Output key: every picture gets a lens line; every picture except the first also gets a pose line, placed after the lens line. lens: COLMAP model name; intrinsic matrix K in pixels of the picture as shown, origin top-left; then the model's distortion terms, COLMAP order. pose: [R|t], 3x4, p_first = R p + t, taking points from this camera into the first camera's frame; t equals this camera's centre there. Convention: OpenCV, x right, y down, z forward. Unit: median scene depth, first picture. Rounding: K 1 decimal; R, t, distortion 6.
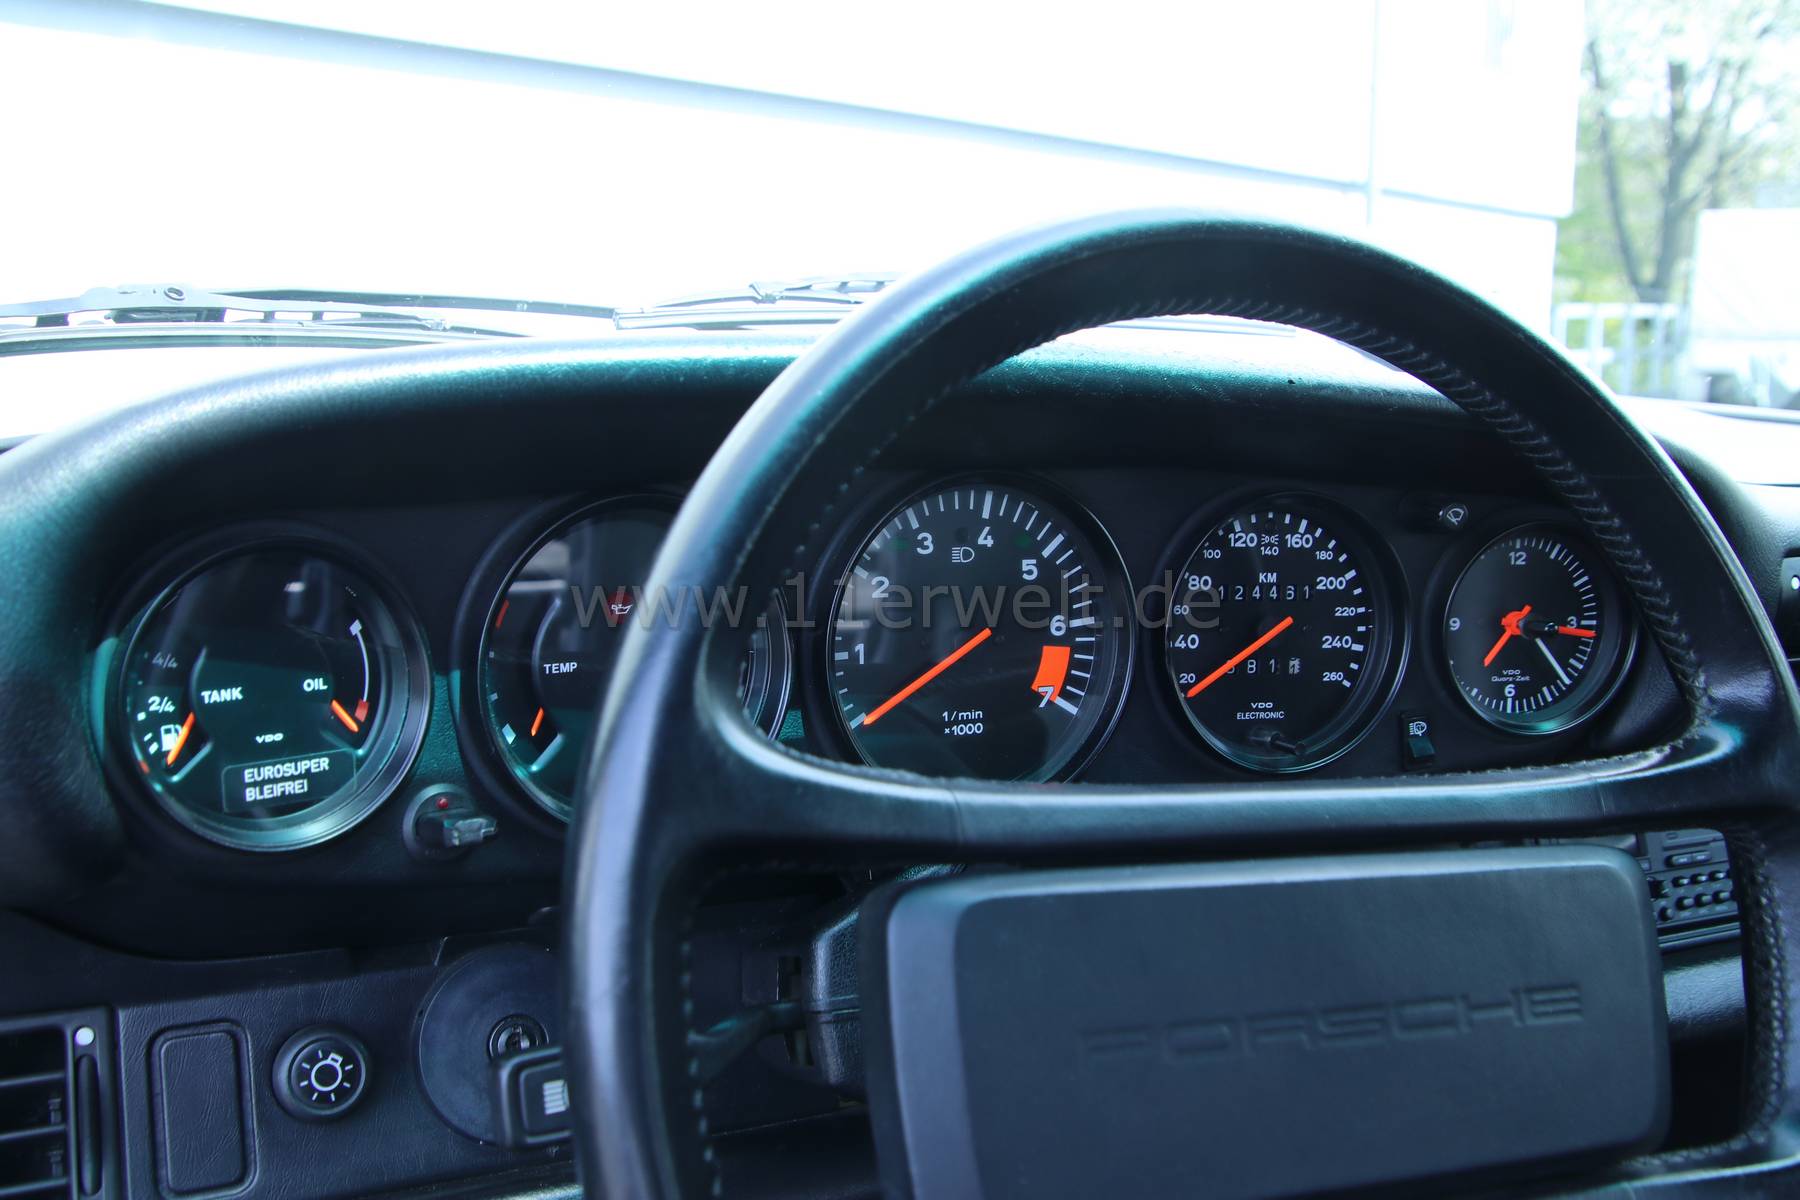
lens RADIAL K [[1629.5, 0, 900.0], [0, 1629.5, 600.0], [0, 0, 1]] dist [-0.023611, -0.009882]
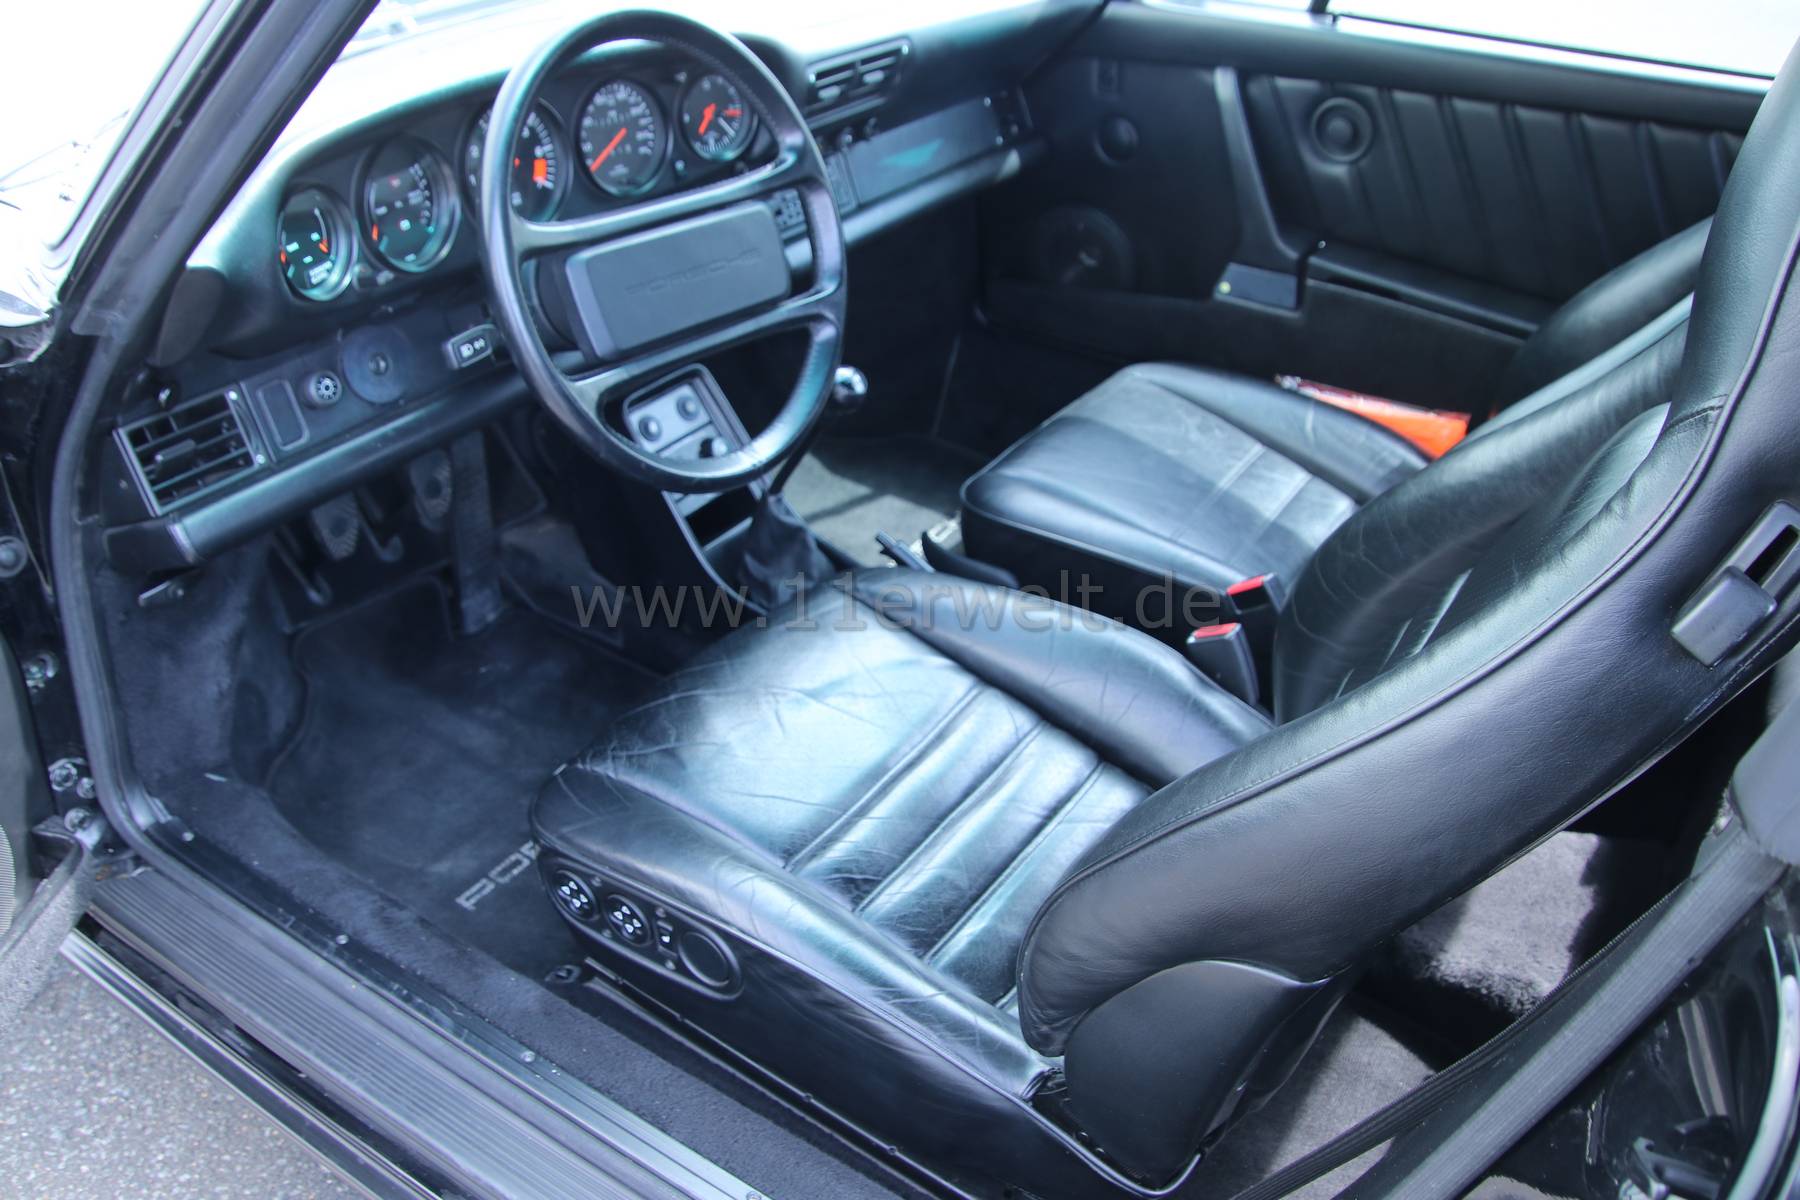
lens RADIAL K [[1523.6, 0, 900.0], [0, 1523.6, 600.0], [0, 0, 1]] dist [-0.142182, 0.108145]
pose [[0.860782, -0.295279, 0.414566, -0.542262], [0.113029, 0.905073, 0.409960, -0.225437], [-0.496265, -0.306028, 0.812446, -1.233484]]
